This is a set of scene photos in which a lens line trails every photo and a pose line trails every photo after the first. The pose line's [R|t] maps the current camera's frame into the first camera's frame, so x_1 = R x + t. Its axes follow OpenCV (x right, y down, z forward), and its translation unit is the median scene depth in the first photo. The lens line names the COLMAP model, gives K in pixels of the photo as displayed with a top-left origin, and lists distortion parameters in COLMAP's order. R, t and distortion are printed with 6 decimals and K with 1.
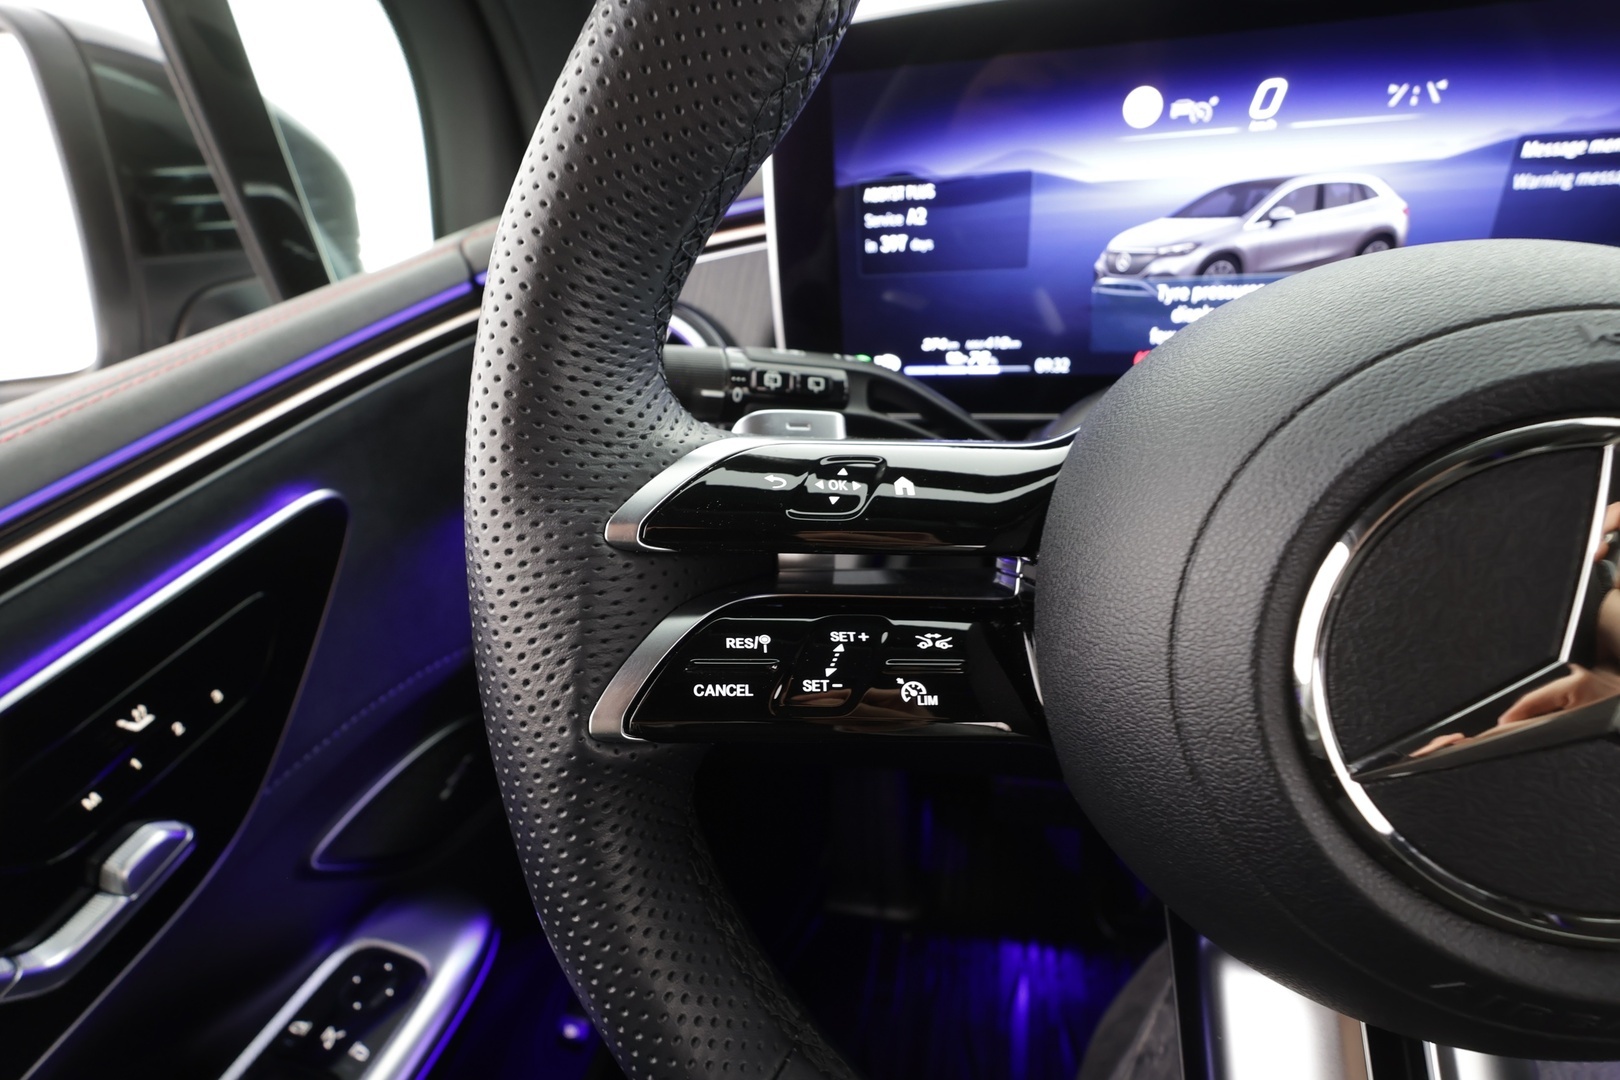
lens RADIAL K [[742.6, 0, 816.6], [0, 742.6, 537.5], [0, 0, 1]] dist [-0.003791, 0.000157]
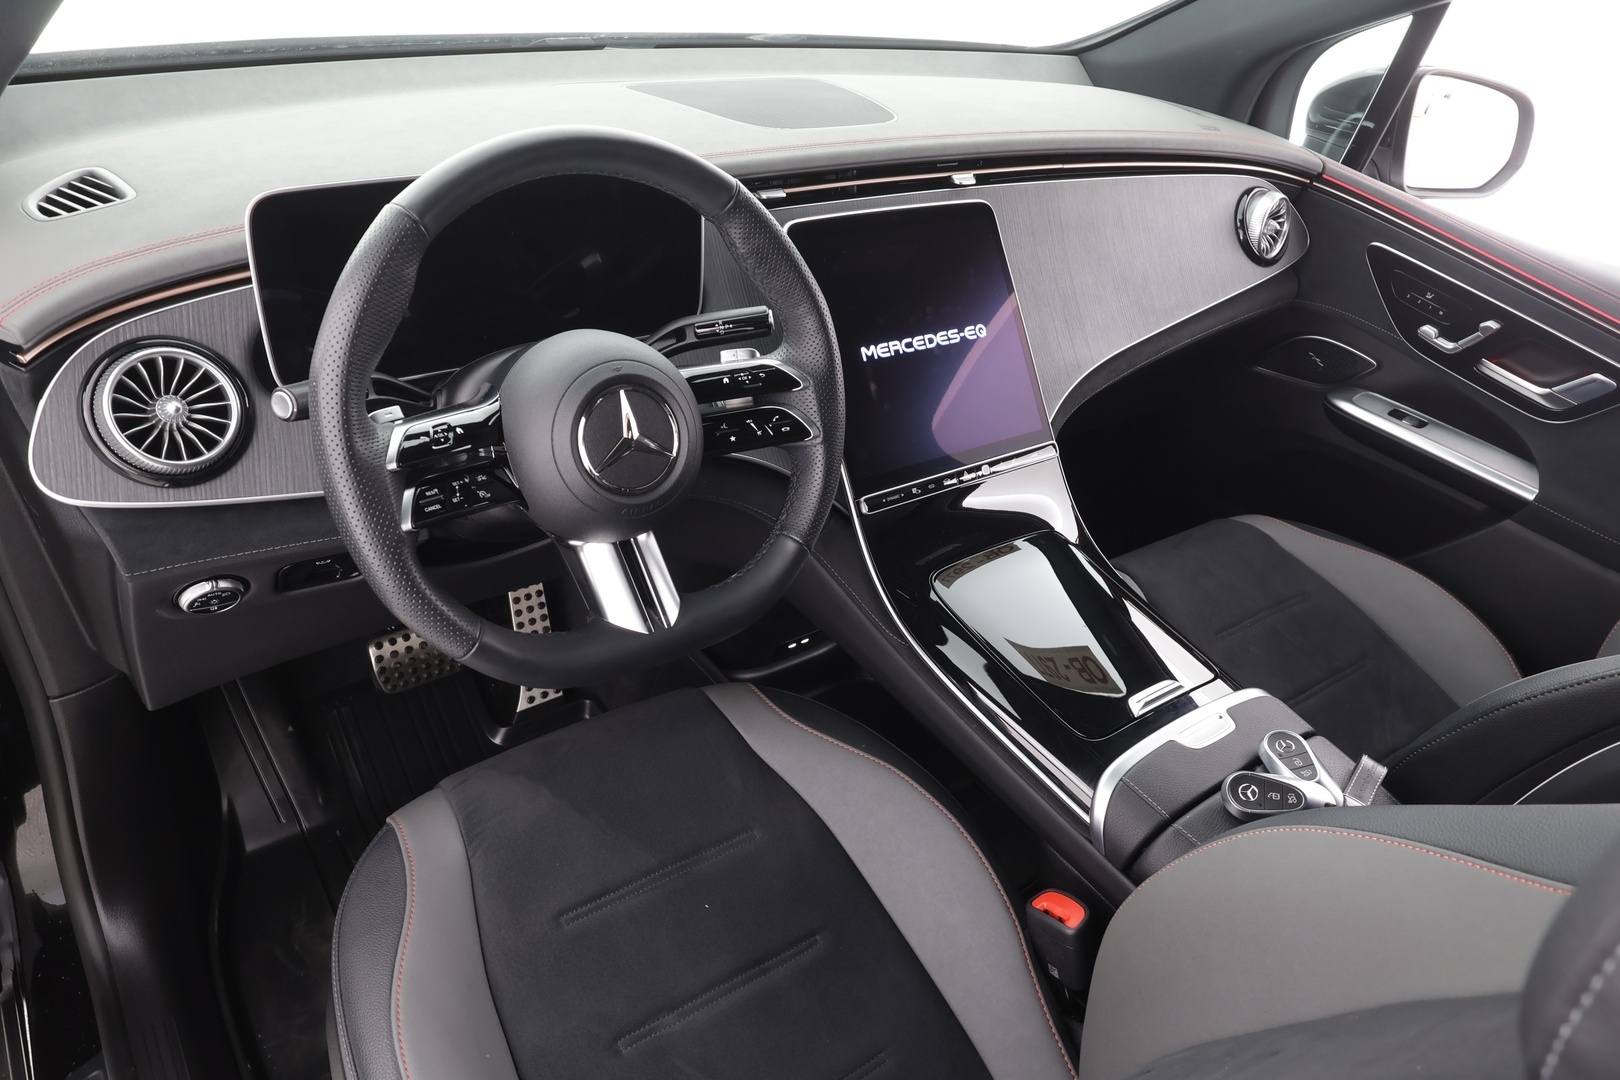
lens RADIAL K [[1083.9, 0, 810.0], [0, 1083.9, 540.0], [0, 0, 1]] dist [0.002408, 0.001092]
pose [[0.655592, -0.294225, 0.695435, -2.104299], [0.201923, 0.955736, 0.213999, -0.293005], [-0.727617, 0.000129, 0.685984, -3.000422]]
